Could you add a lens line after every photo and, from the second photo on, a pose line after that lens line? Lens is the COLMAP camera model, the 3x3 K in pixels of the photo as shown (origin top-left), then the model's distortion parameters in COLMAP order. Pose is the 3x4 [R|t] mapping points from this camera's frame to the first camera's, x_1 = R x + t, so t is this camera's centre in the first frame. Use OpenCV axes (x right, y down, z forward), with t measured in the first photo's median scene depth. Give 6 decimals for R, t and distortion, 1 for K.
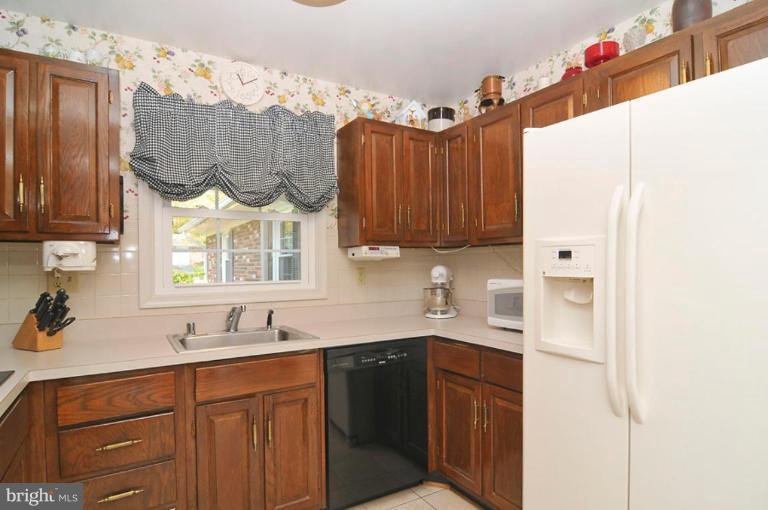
lens RADIAL K [[407.7, 0, 389.2], [0, 407.7, 266.5], [0, 0, 1]] dist [-0.026573, -0.001378]
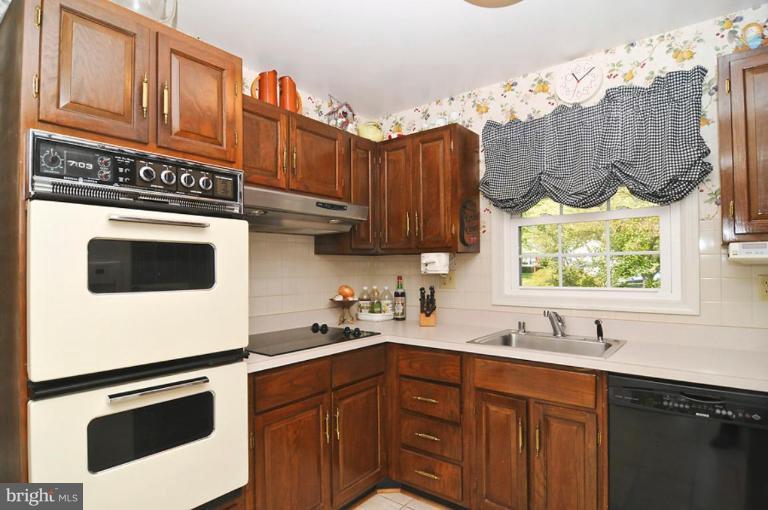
lens RADIAL K [[407.7, 0, 389.2], [0, 407.7, 266.5], [0, 0, 1]] dist [-0.026573, -0.001378]
pose [[0.340453, 0.003295, -0.940256, 0.421259], [-0.000308, 0.999994, 0.003393, -0.015401], [0.940262, -0.000866, 0.340452, 0.272555]]
